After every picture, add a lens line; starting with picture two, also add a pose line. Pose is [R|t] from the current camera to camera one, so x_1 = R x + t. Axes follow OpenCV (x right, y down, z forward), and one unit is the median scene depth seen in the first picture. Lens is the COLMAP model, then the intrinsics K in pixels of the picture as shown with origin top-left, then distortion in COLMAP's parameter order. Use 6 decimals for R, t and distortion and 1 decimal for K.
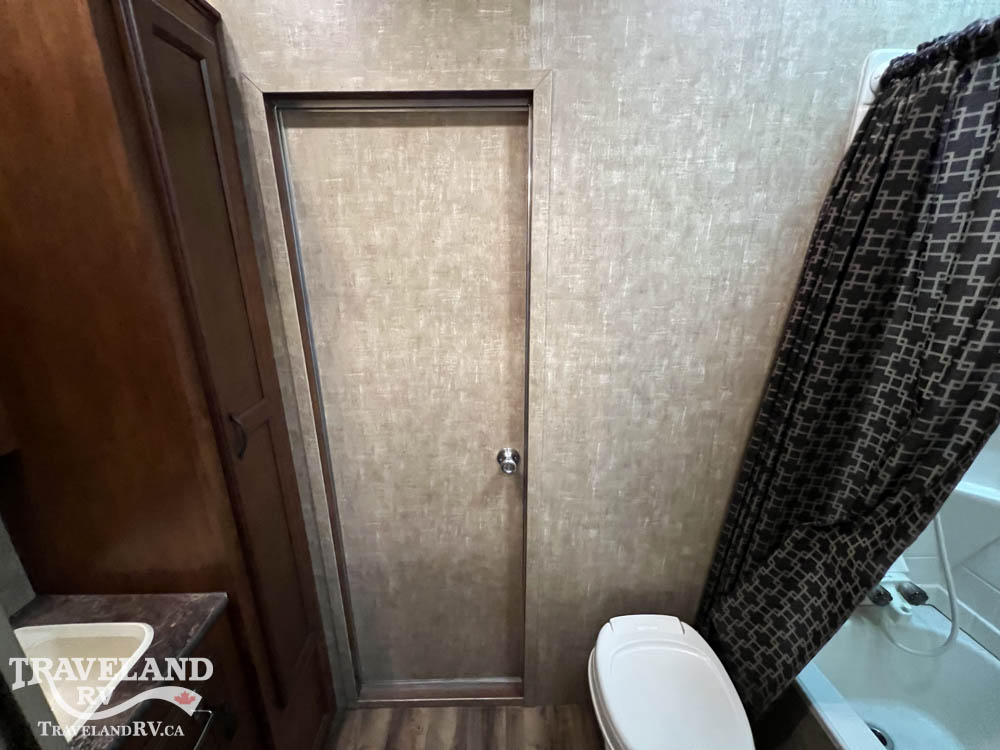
lens RADIAL K [[400.8, 0, 497.6], [0, 400.8, 373.3], [0, 0, 1]] dist [-0.001373, 0.000664]
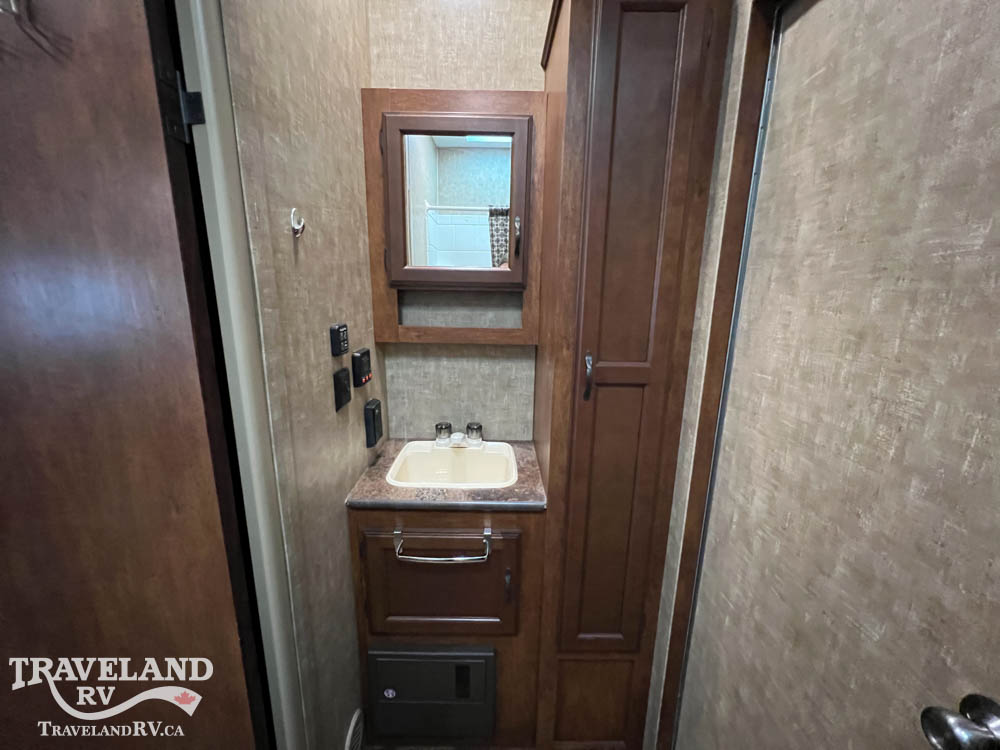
lens RADIAL K [[400.8, 0, 497.6], [0, 400.8, 373.3], [0, 0, 1]] dist [-0.001373, 0.000664]
pose [[-0.006822, 0.227179, -0.973829, 0.311015], [-0.318612, 0.922603, 0.217461, -0.005714], [0.947861, 0.311758, 0.066088, 0.544761]]
